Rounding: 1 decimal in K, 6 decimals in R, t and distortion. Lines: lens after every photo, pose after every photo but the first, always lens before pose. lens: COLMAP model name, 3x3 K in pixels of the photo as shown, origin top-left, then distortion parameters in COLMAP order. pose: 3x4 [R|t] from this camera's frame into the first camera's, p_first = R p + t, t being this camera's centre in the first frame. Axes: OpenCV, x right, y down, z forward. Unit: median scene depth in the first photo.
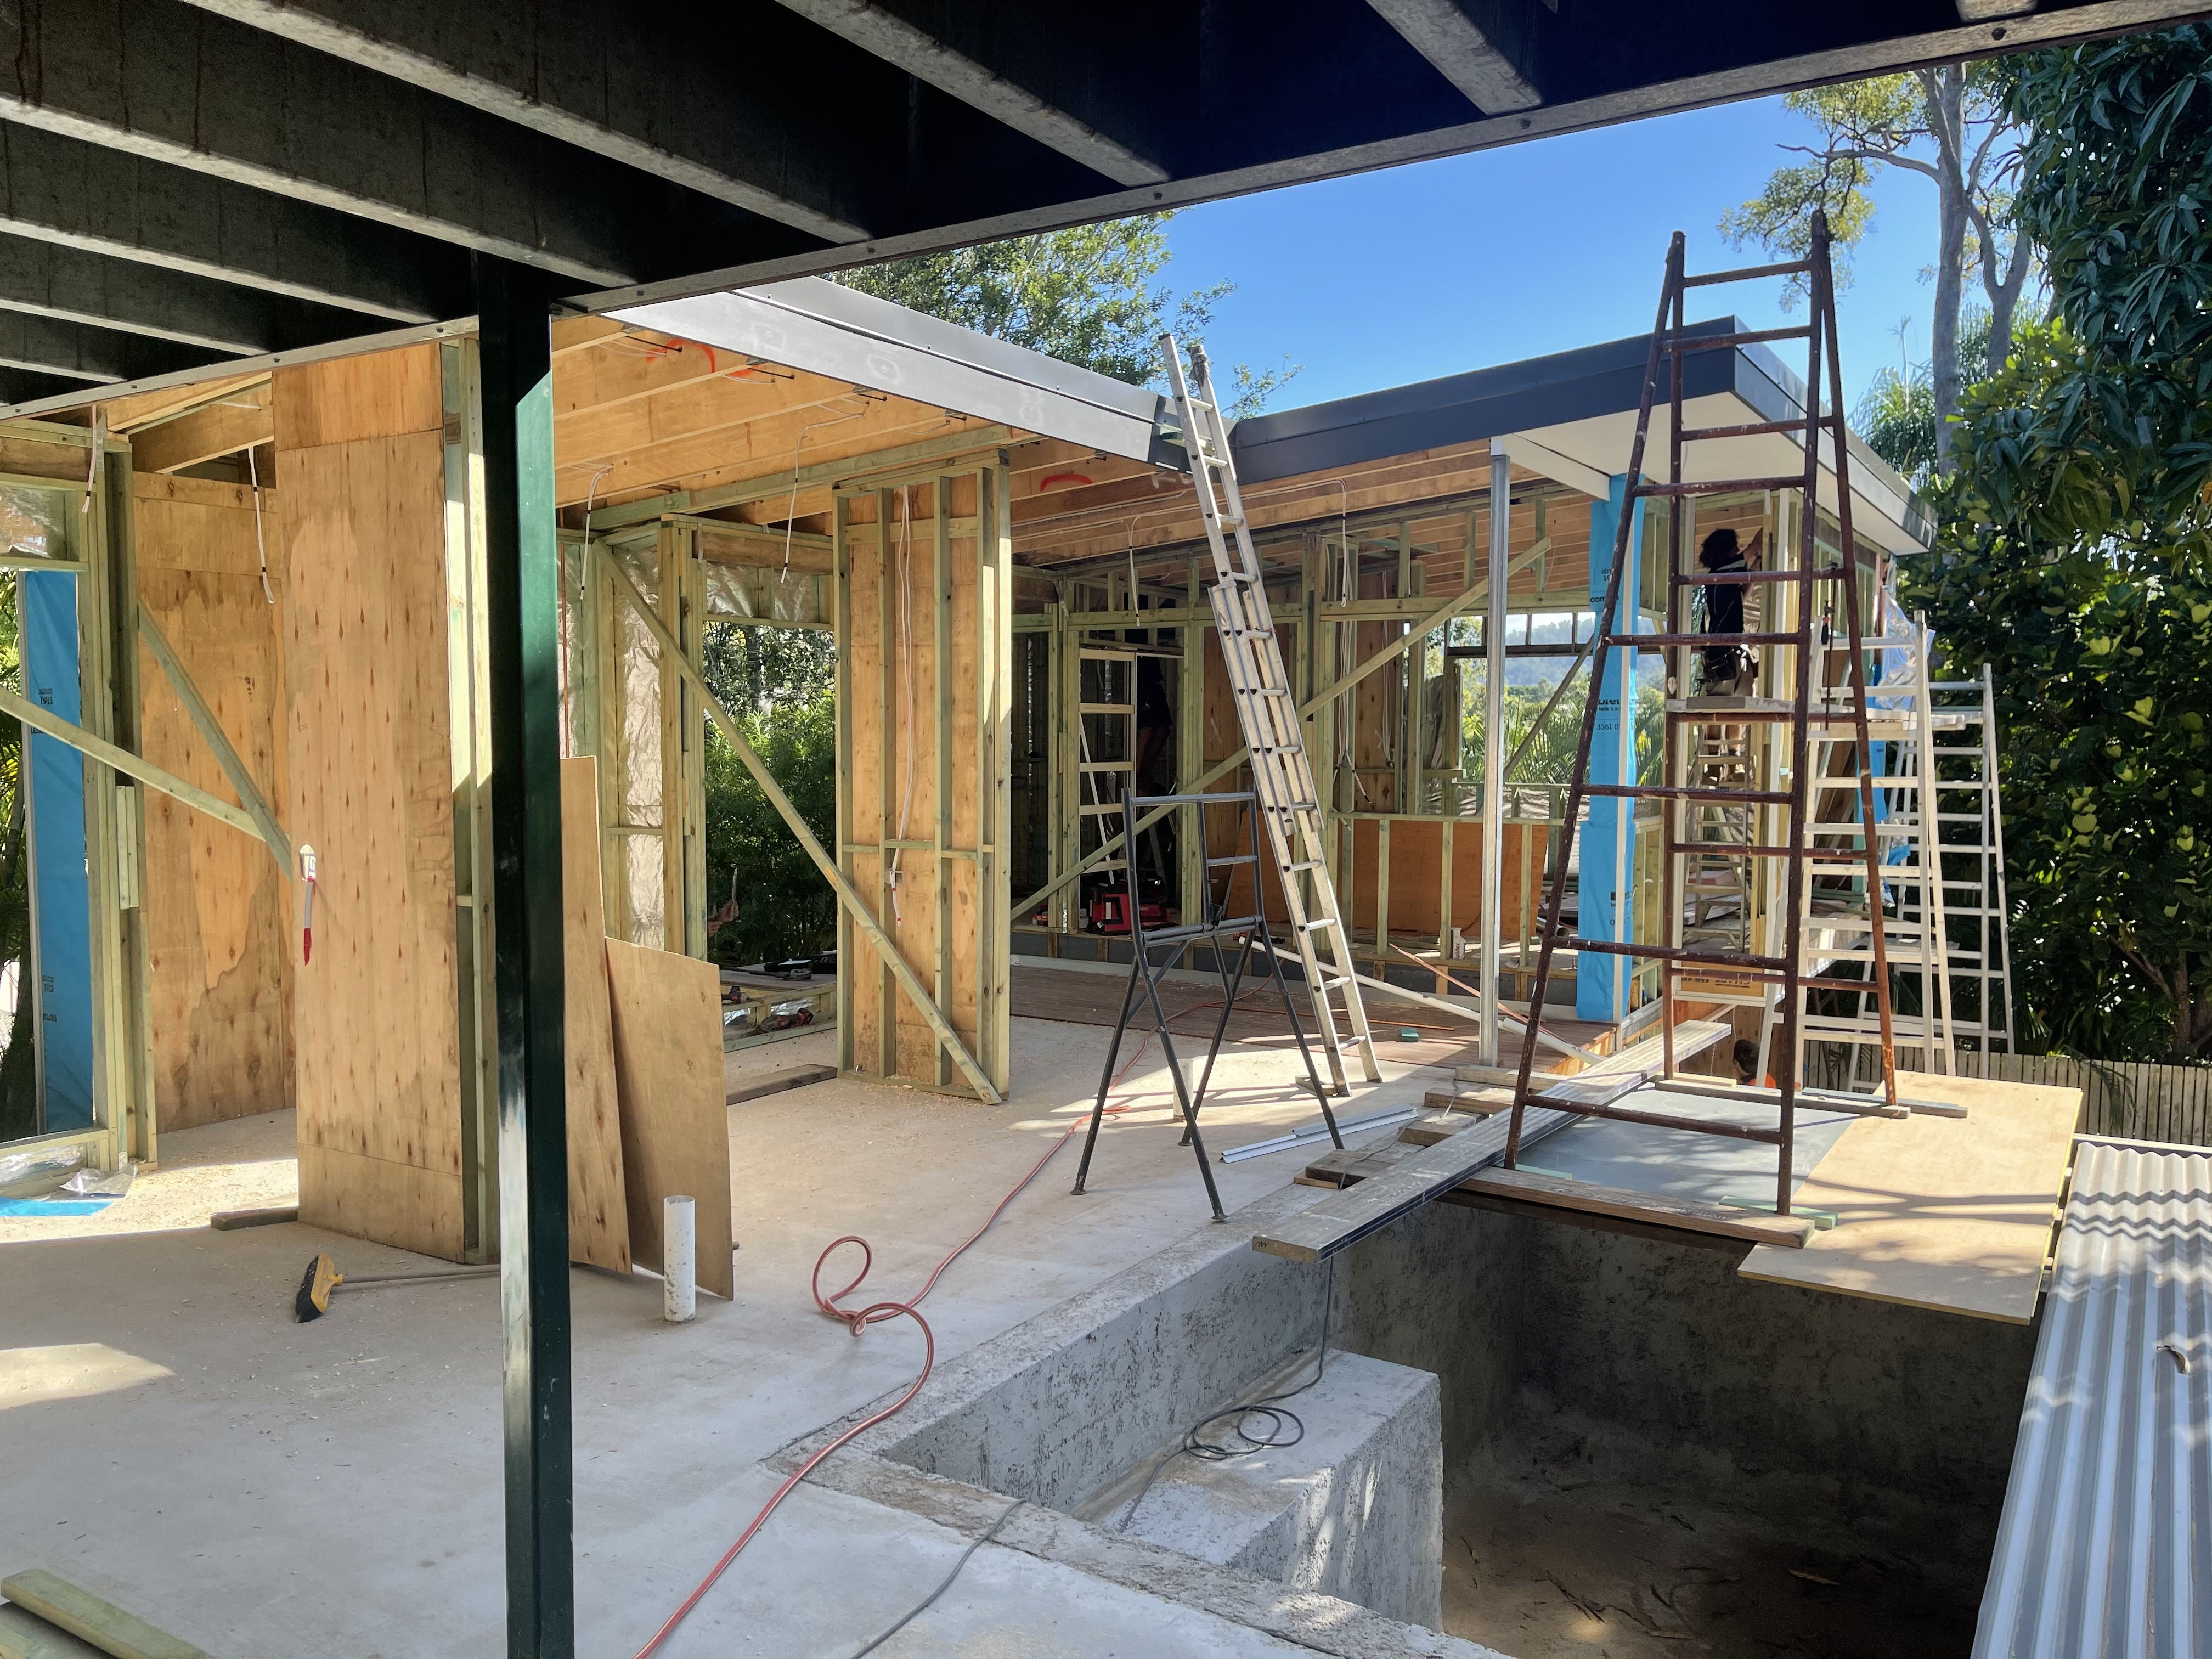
lens RADIAL K [[1648.6, 0, 1105.2], [0, 1648.6, 840.2], [0, 0, 1]] dist [0.075587, -0.100839]
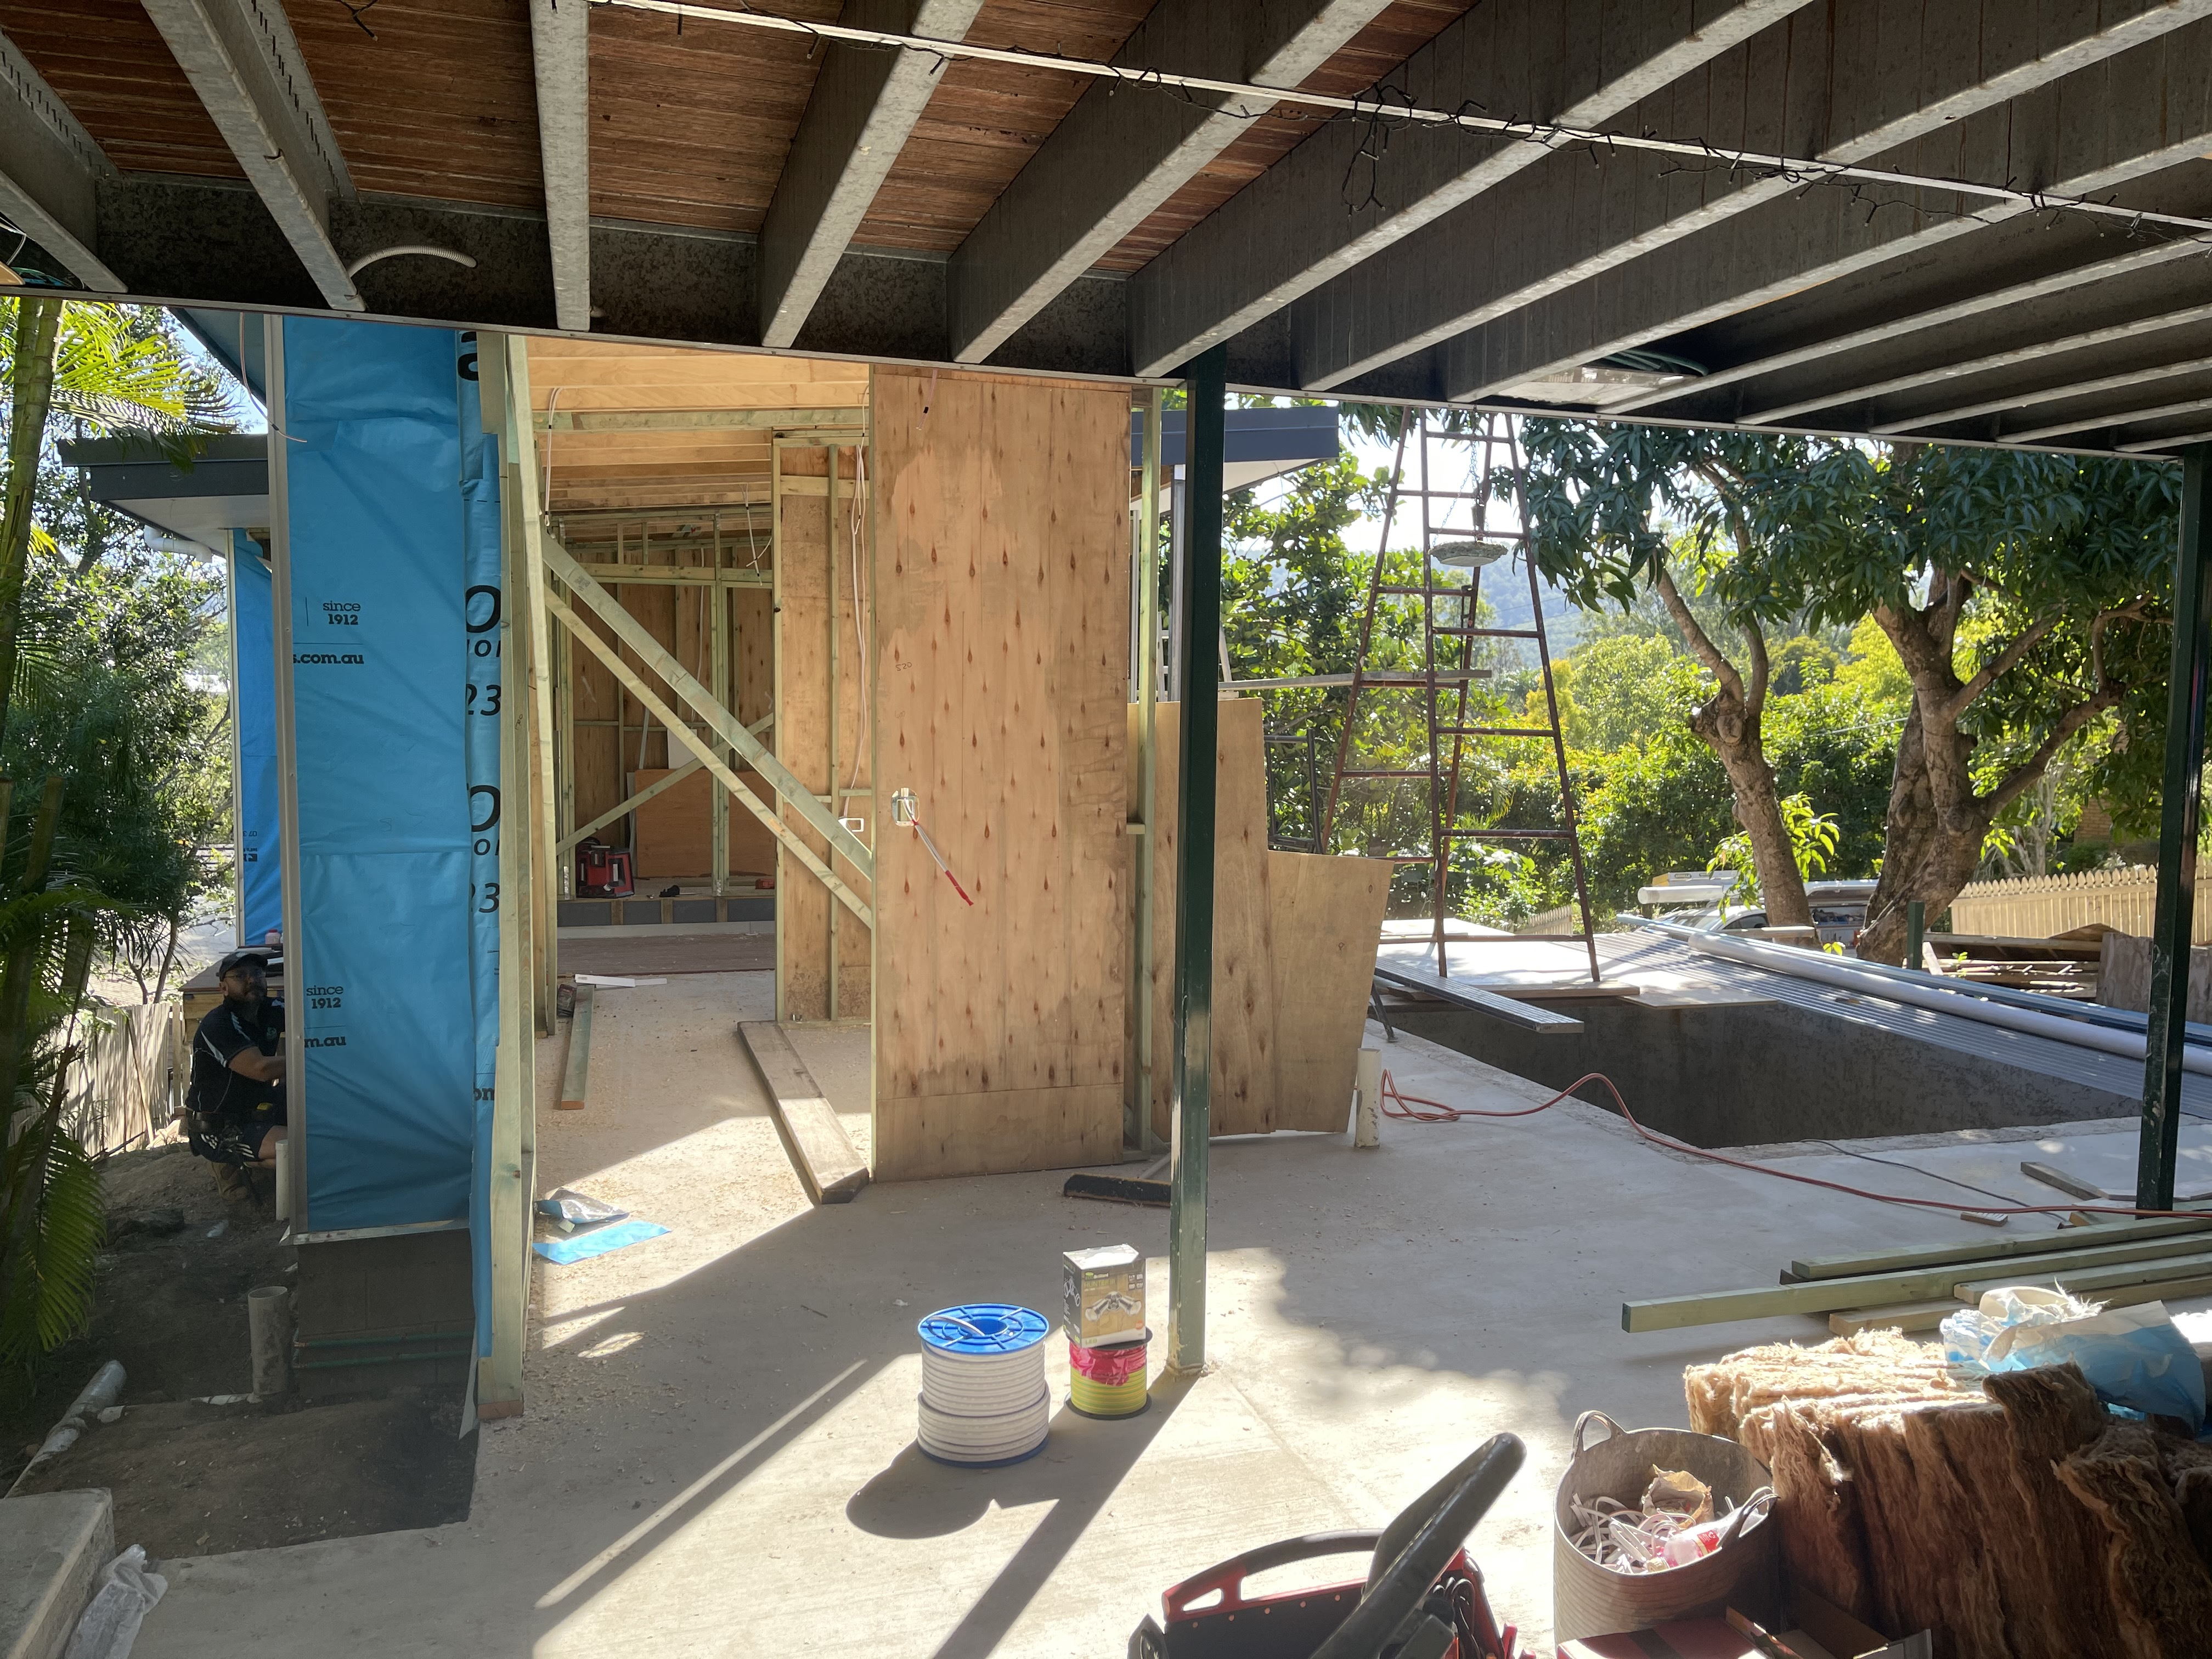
lens RADIAL K [[1656.2, 0, 1102.2], [0, 1656.2, 852.4], [0, 0, 1]] dist [0.075234, -0.102925]
pose [[0.646357, -0.059048, 0.760747, -0.836869], [0.041997, 0.998243, 0.041800, 0.003454], [-0.761879, 0.004931, 0.647701, 0.211236]]
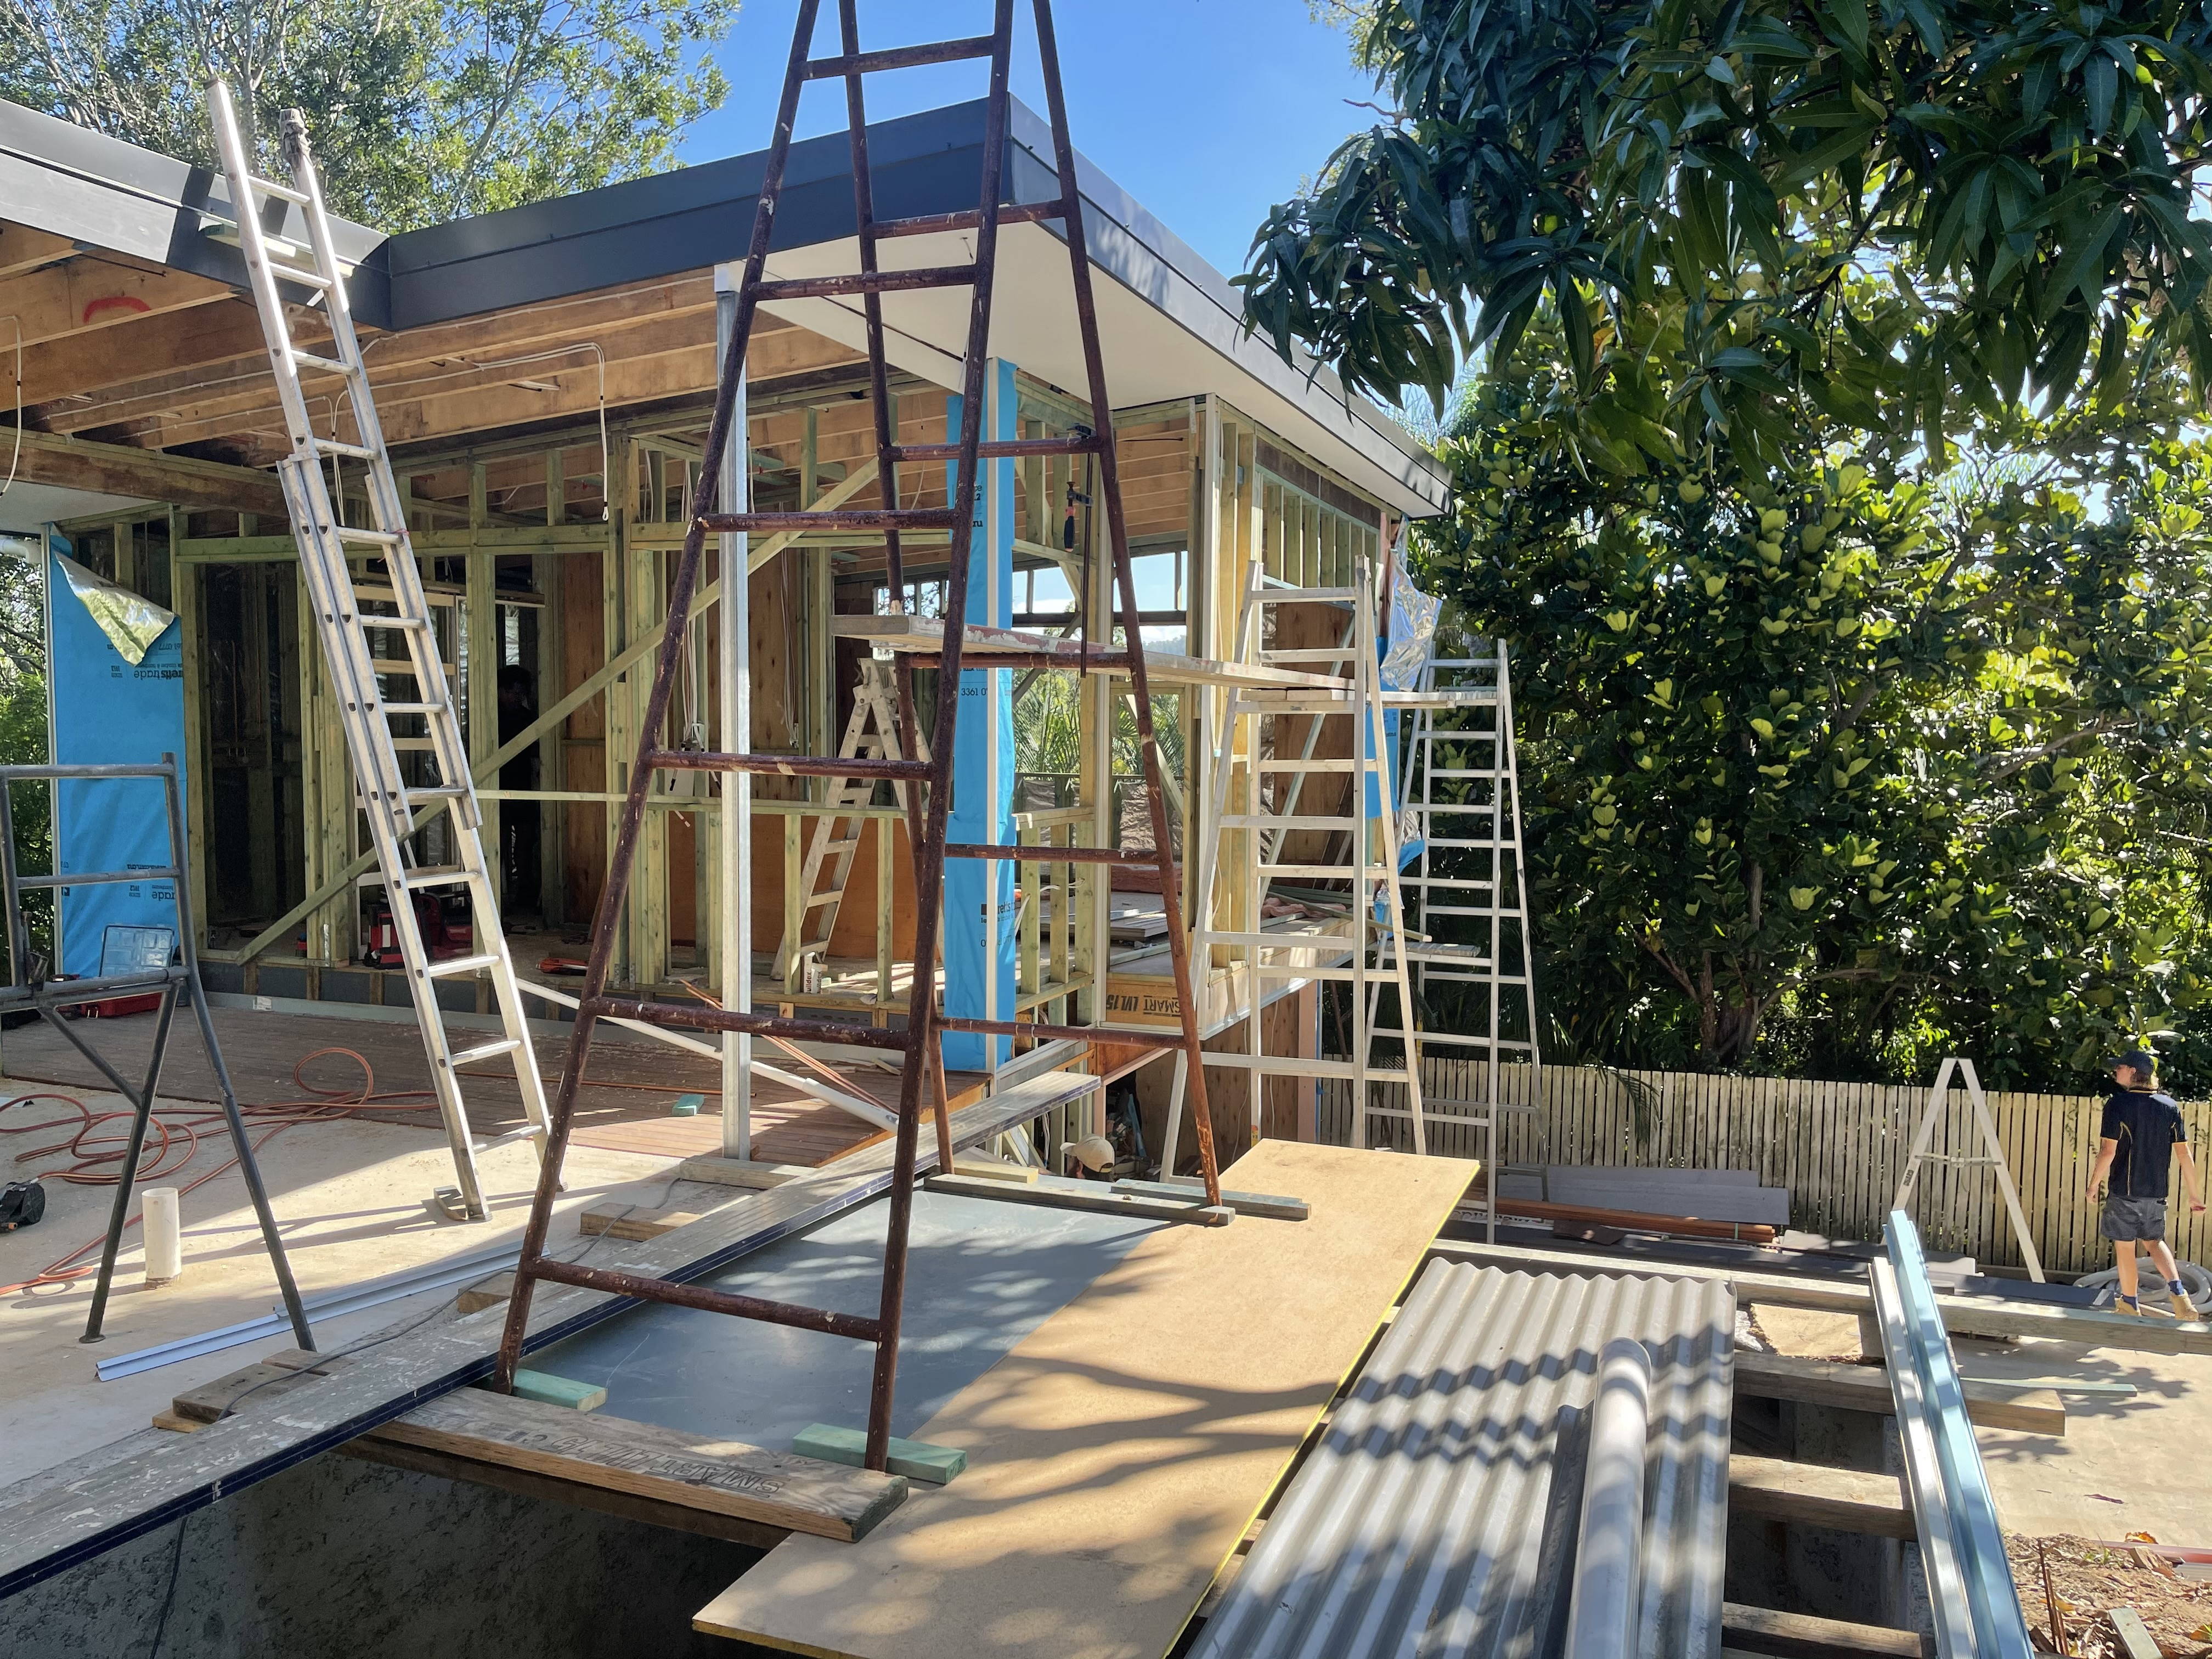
lens RADIAL K [[1664.6, 0, 1122.2], [0, 1664.6, 848.3], [0, 0, 1]] dist [0.088871, -0.129492]
pose [[0.980012, -0.007655, 0.198789, 0.268686], [0.006375, 0.999955, 0.007080, -0.000176], [-0.198835, -0.005671, 0.980017, 0.278557]]
